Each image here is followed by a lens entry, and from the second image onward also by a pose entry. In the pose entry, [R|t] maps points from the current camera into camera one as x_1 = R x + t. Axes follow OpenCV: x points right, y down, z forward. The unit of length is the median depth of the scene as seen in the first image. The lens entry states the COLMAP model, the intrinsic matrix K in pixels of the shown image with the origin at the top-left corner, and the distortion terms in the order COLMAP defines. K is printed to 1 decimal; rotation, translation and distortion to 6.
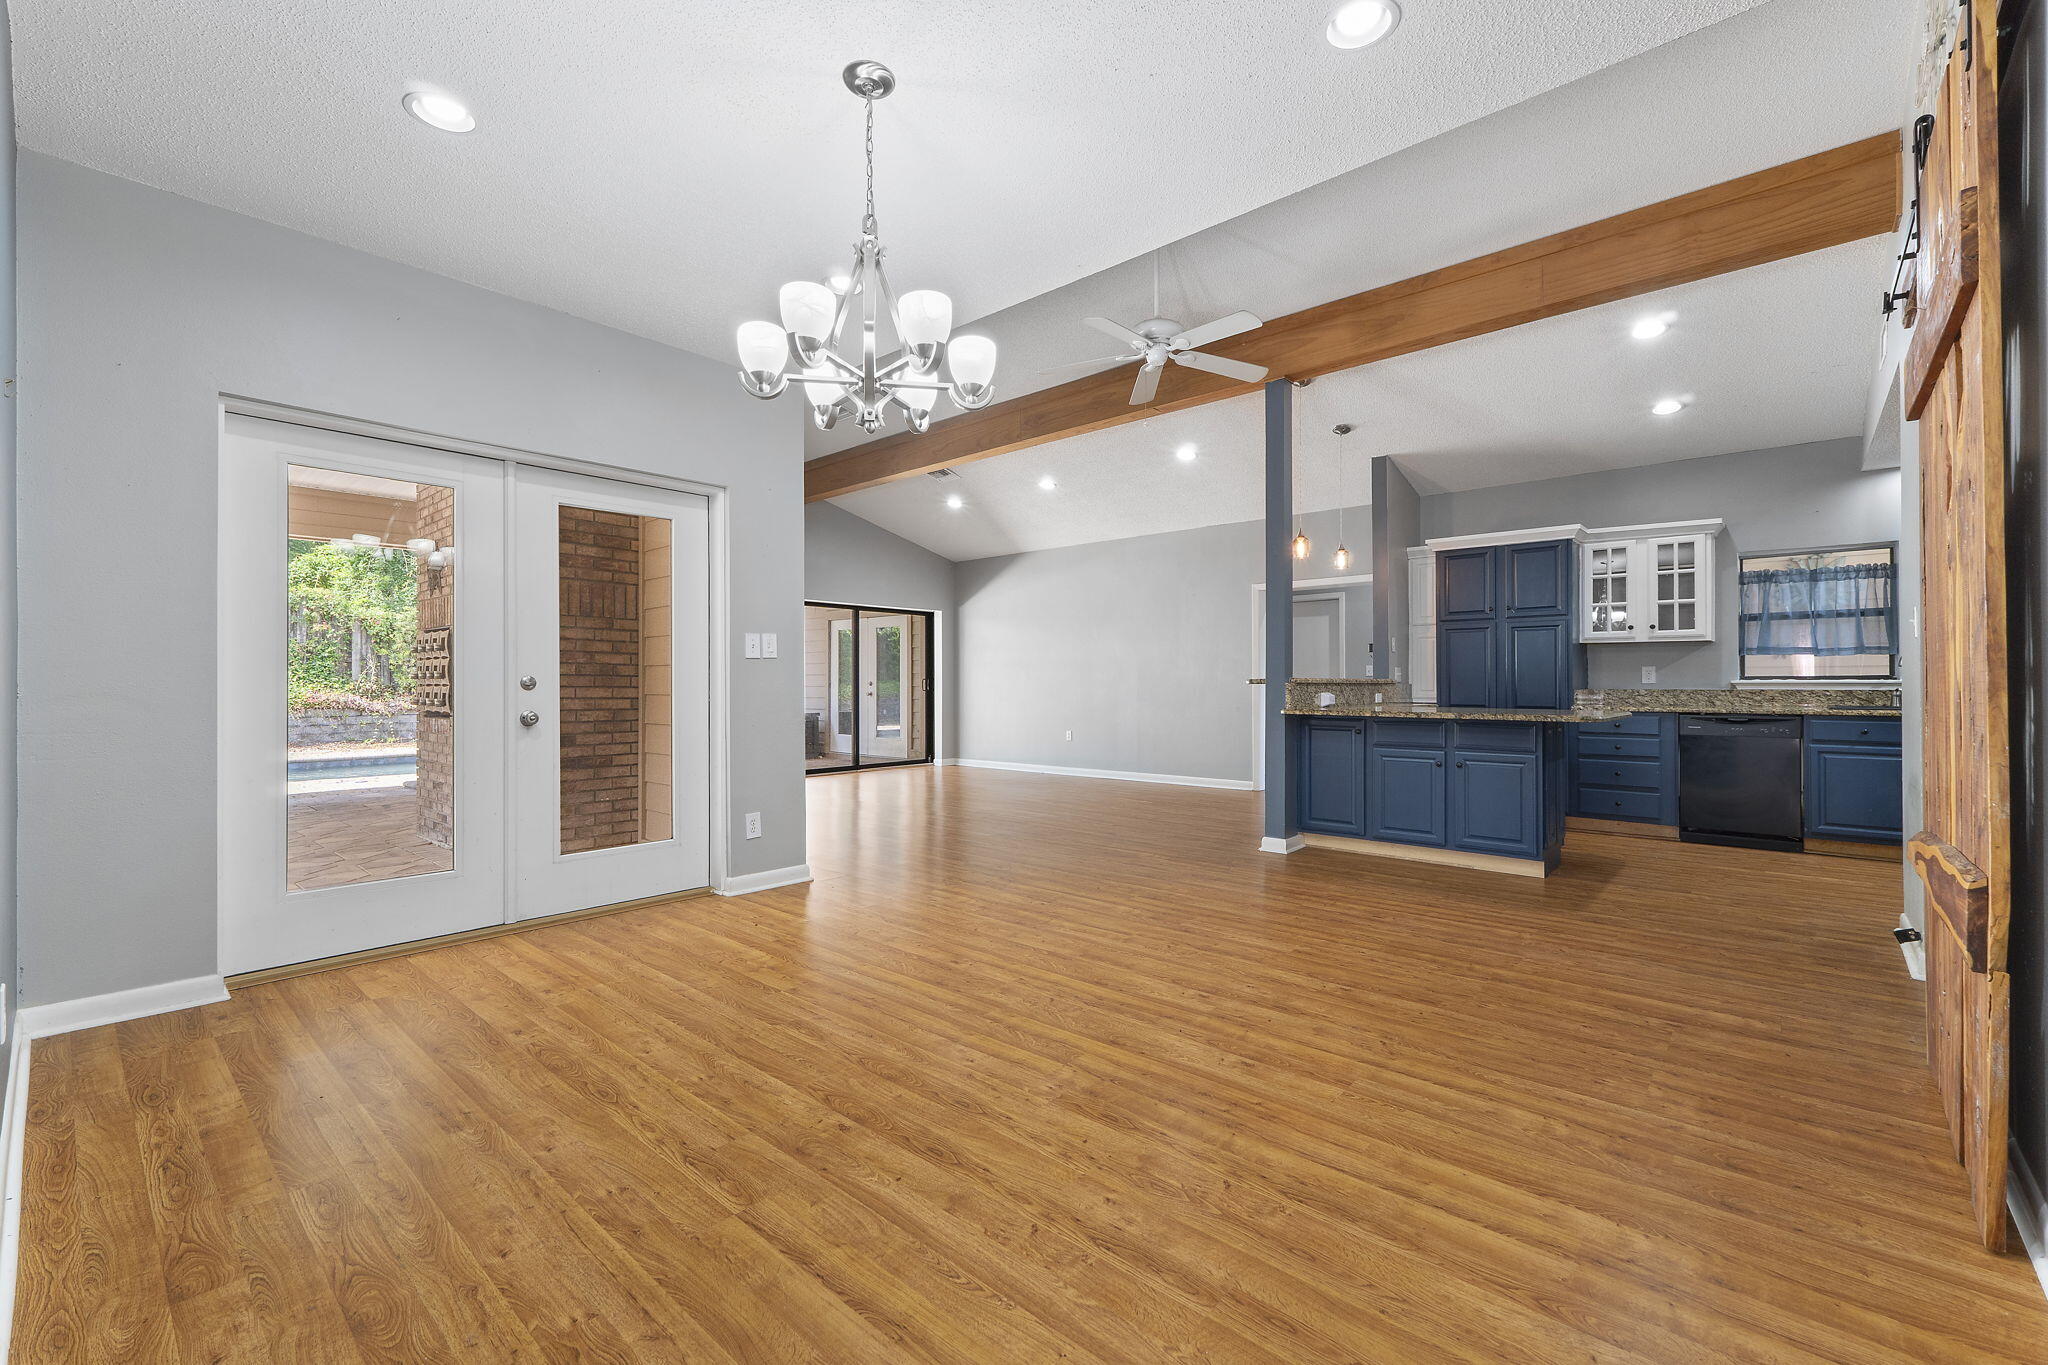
lens RADIAL K [[861.9, 0, 1026.4], [0, 861.9, 686.0], [0, 0, 1]] dist [0.000624, 0.000424]
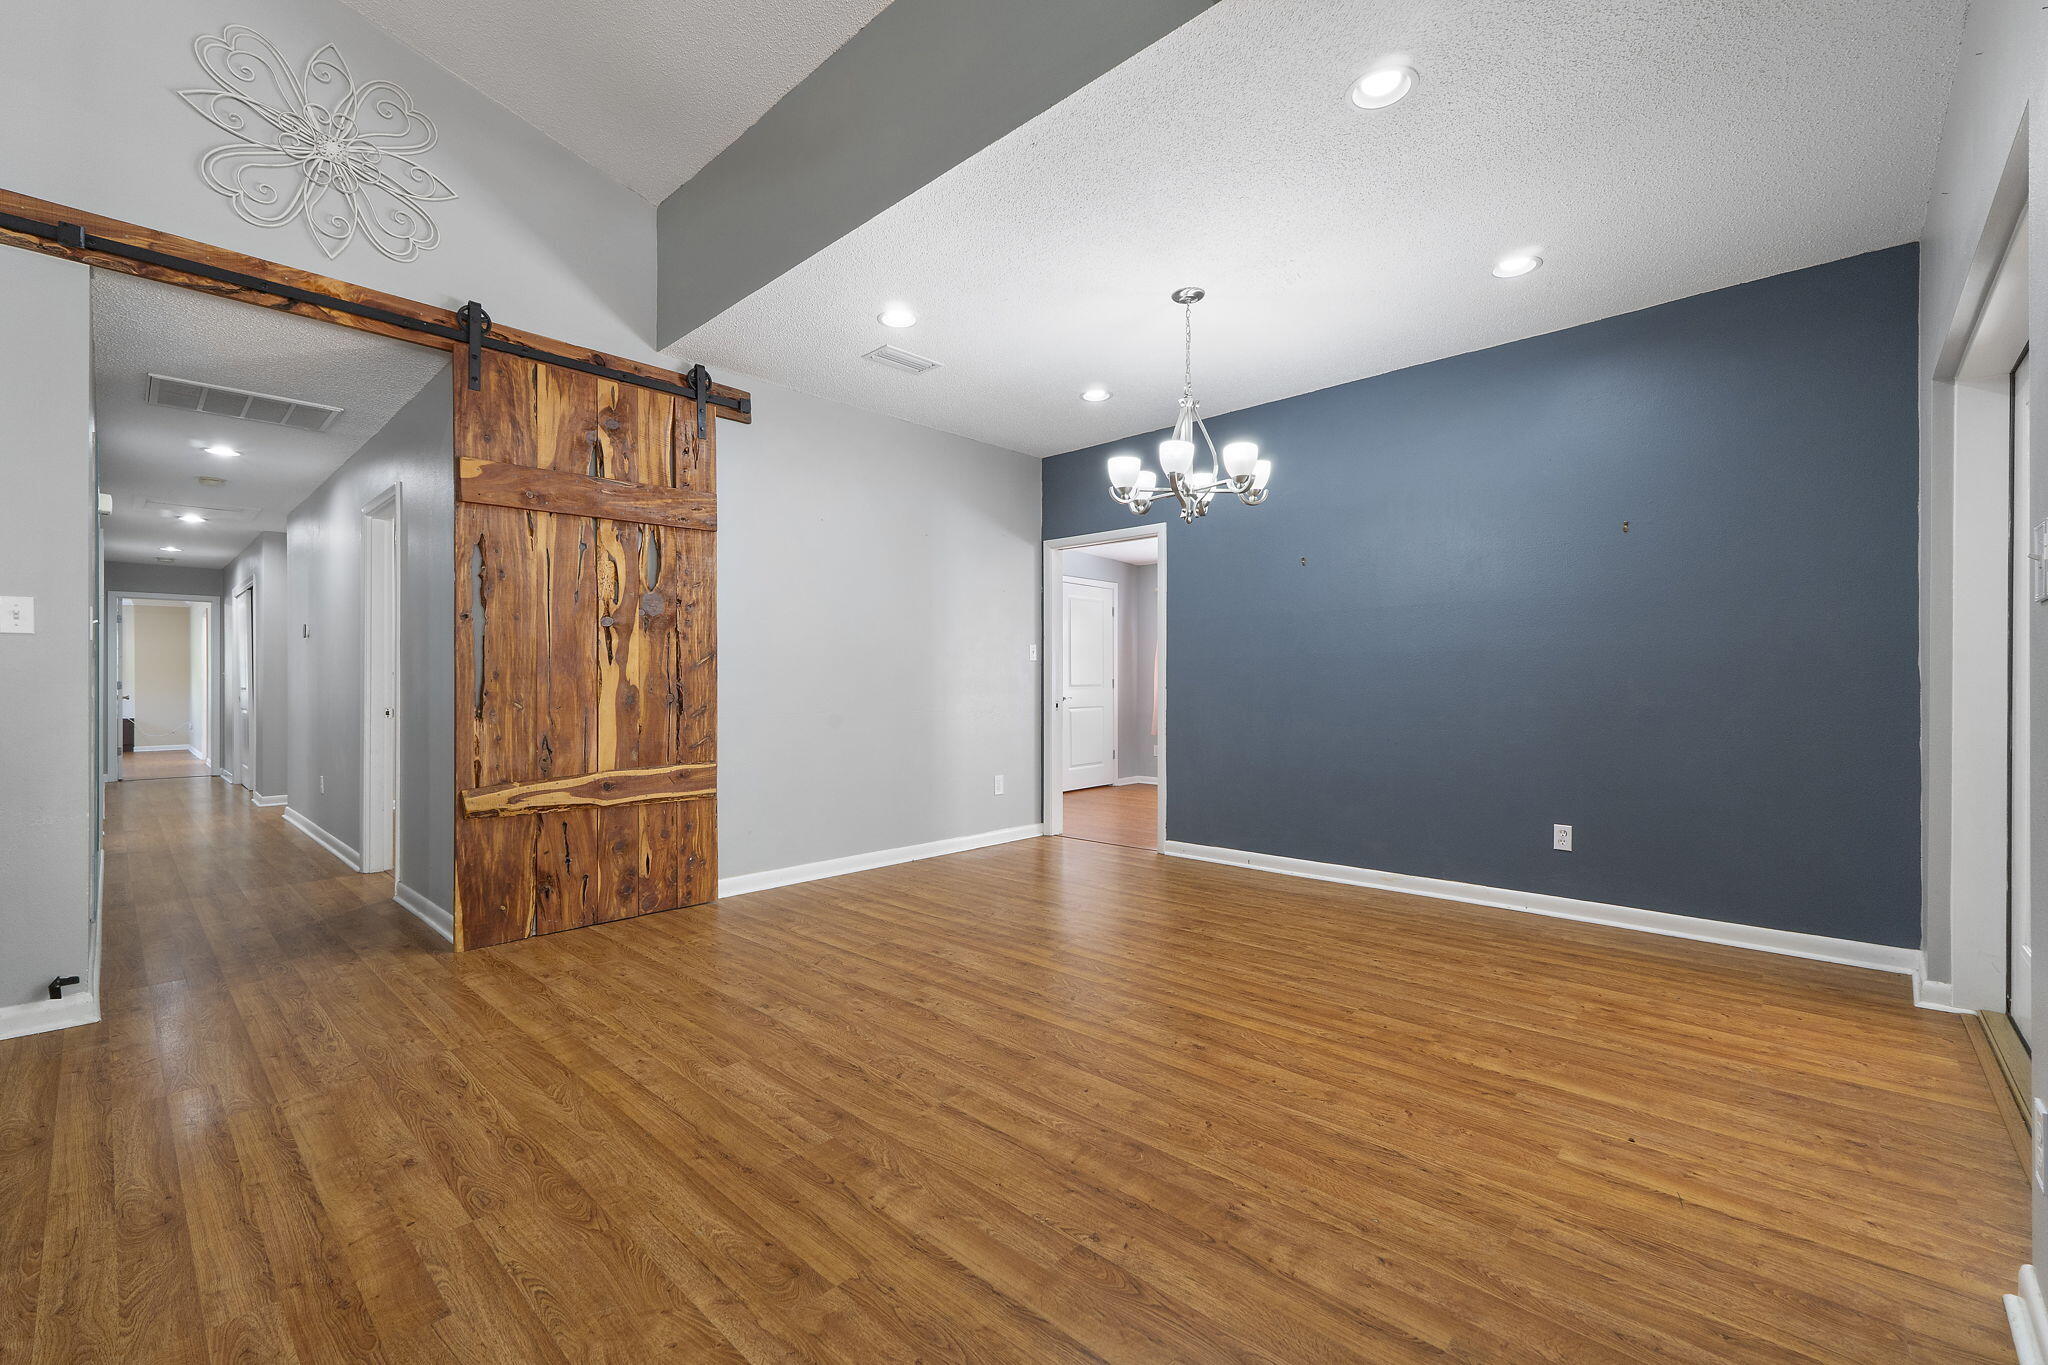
lens RADIAL K [[861.9, 0, 1026.4], [0, 861.9, 686.0], [0, 0, 1]] dist [0.000624, 0.000424]
pose [[-0.999715, 0.002618, 0.023718, 0.058456], [0.002728, 0.999986, 0.004611, -0.007027], [-0.023706, 0.004674, -0.999708, 1.990836]]
